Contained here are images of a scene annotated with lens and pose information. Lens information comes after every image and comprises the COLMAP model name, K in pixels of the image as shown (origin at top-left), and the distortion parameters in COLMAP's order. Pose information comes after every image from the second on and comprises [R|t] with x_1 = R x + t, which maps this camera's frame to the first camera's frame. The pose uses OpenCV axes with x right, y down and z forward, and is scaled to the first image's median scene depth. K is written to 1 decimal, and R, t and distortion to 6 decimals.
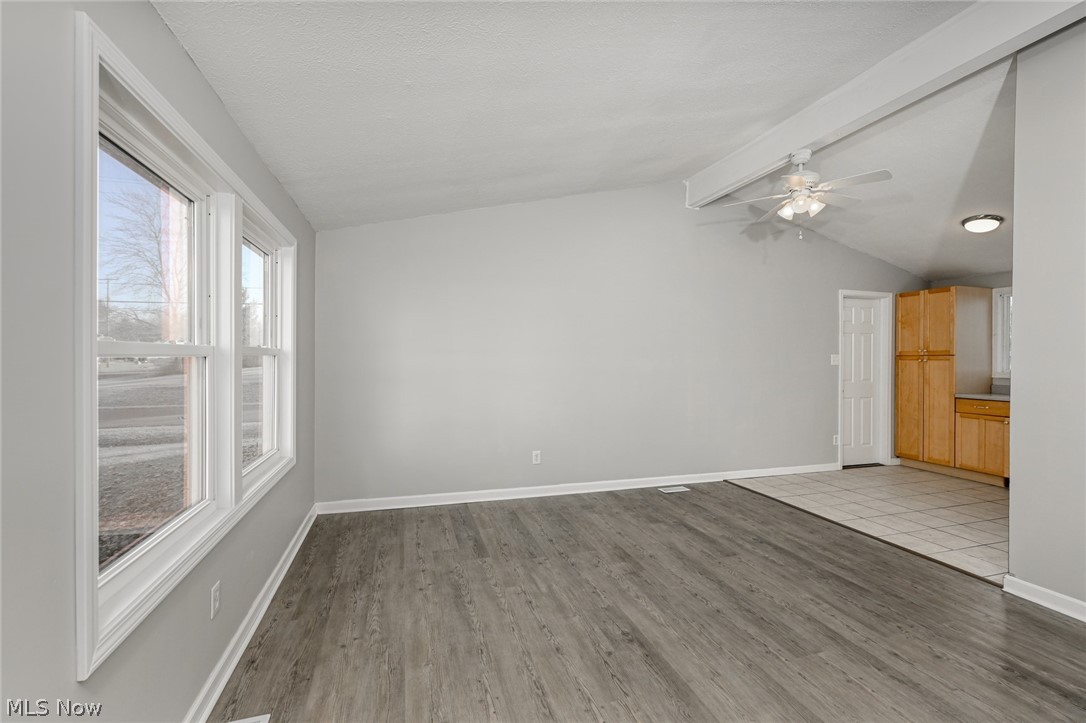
lens RADIAL K [[439.8, 0, 533.8], [0, 439.8, 360.6], [0, 0, 1]] dist [-0.001609, 0.000457]
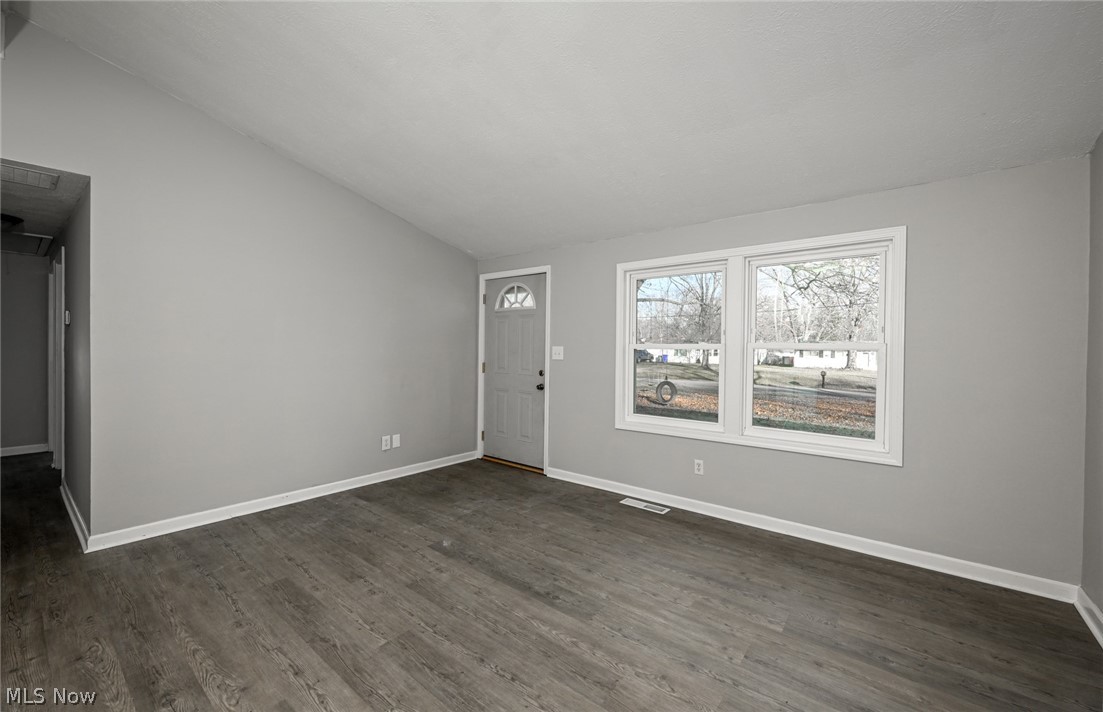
lens RADIAL K [[441.8, 0, 544.1], [0, 441.8, 354.8], [0, 0, 1]] dist [-0.000879, 0.000084]
pose [[-0.825475, -0.006432, -0.564401, 0.620926], [-0.020769, 0.999604, 0.018983, -0.004792], [0.564056, 0.027392, -0.825282, 1.355943]]
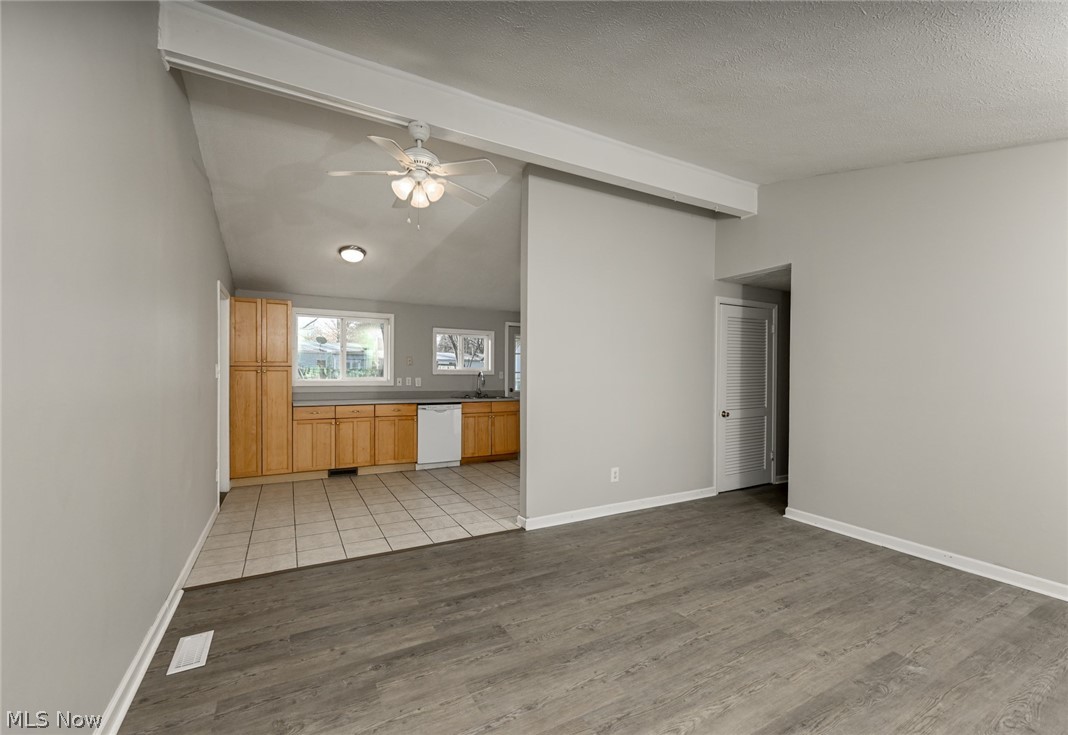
lens RADIAL K [[441.4, 0, 517.9], [0, 441.4, 375.3], [0, 0, 1]] dist [-0.004072, 0.000256]
pose [[-0.192501, -0.013512, 0.981204, -0.308714], [-0.002458, 0.999909, 0.013287, -0.010380], [-0.981294, 0.000146, -0.192516, 1.139965]]
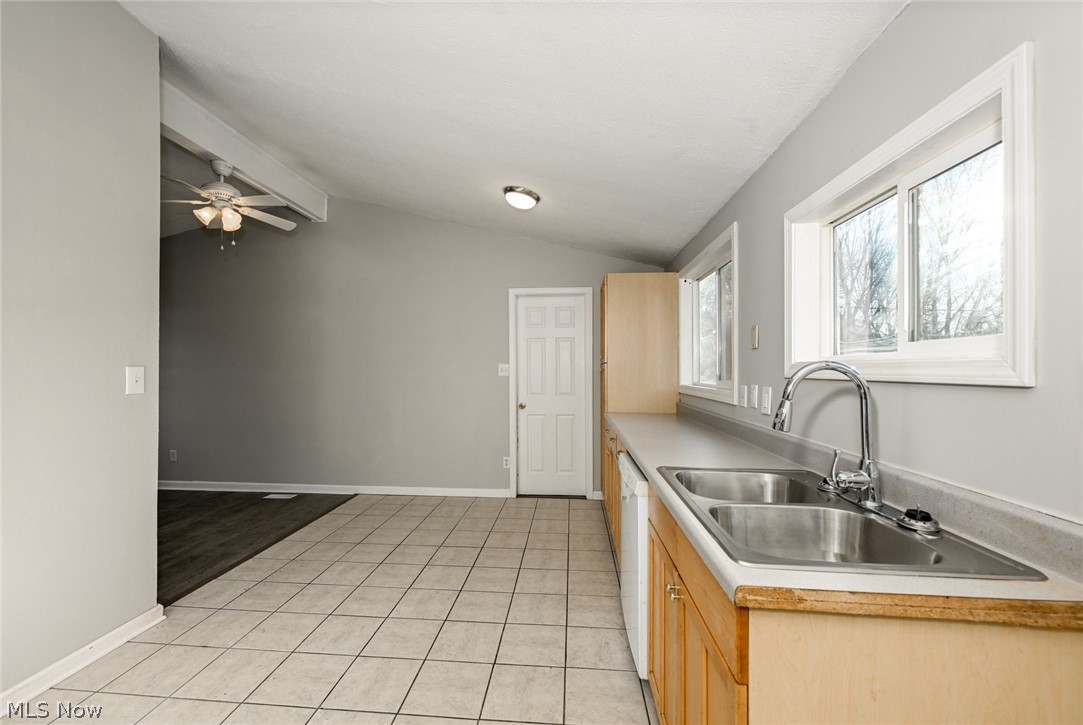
lens RADIAL K [[438.6, 0, 532.7], [0, 438.6, 368.5], [0, 0, 1]] dist [-0.001609, 0.000457]
pose [[0.930074, -0.007695, -0.367292, 1.904873], [0.004042, 0.999934, -0.010714, 0.009528], [0.367351, 0.008480, 0.930044, 0.389527]]
